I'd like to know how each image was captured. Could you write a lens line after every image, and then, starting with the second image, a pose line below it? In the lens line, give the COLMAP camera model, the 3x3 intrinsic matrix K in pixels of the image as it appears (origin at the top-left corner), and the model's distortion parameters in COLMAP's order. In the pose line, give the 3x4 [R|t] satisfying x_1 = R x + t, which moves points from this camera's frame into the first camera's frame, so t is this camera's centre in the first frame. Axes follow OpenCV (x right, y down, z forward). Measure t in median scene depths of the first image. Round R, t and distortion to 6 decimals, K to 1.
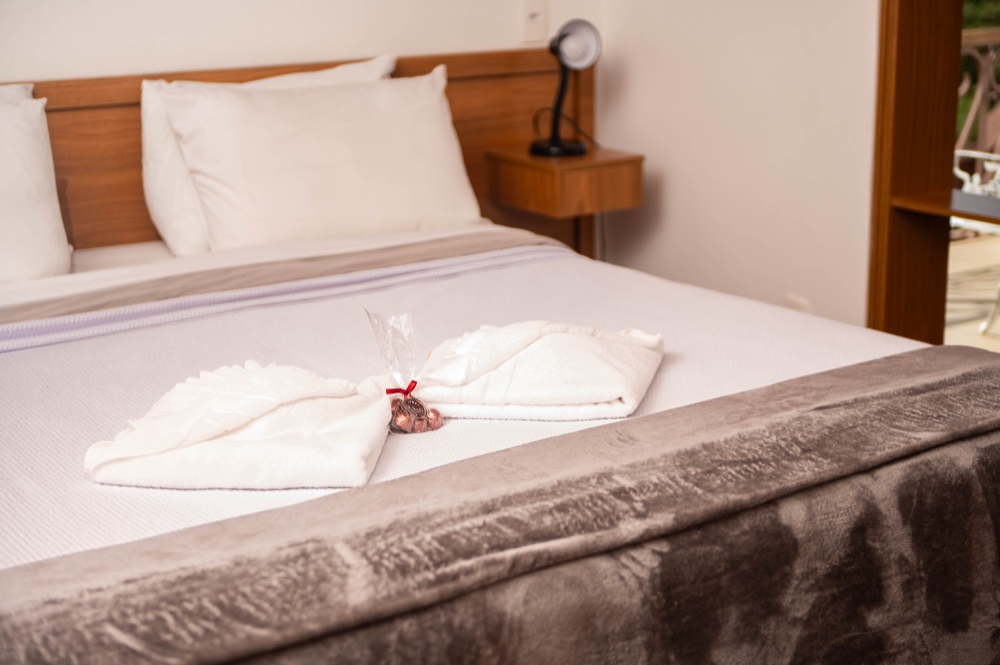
lens RADIAL K [[1588.3, 0, 493.9], [0, 1588.3, 326.6], [0, 0, 1]] dist [0.015548, 0.000000]
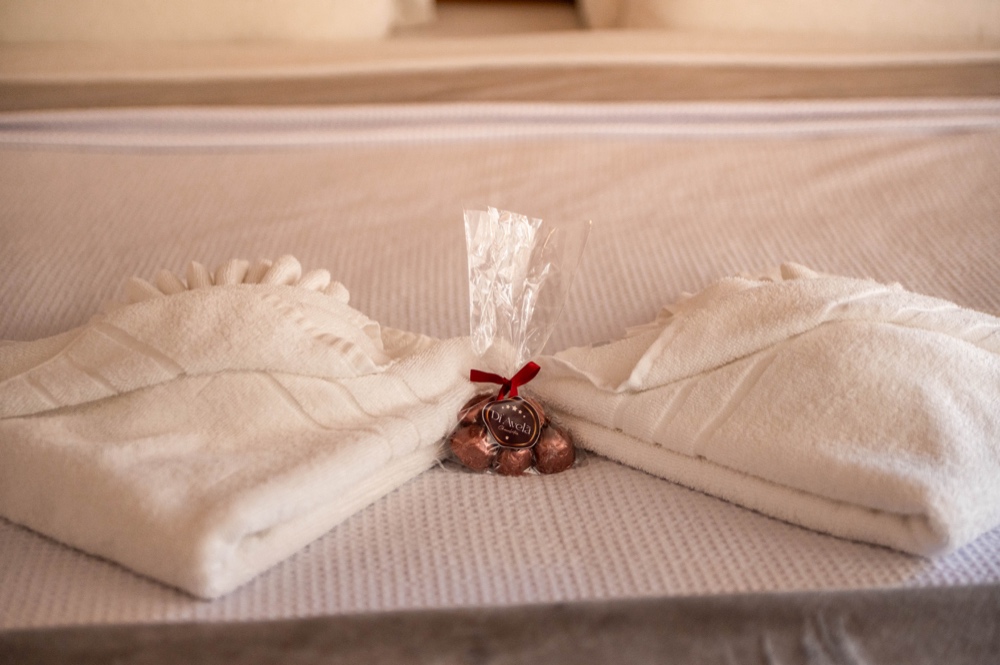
lens RADIAL K [[1658.3, 0, 499.3], [0, 1658.3, 328.8], [0, 0, 1]] dist [0.004983, 0.000000]
pose [[0.871615, 0.195737, -0.449415, 0.155114], [-0.134027, 0.977043, 0.165600, -0.053261], [0.471511, -0.084105, 0.877840, 0.607128]]
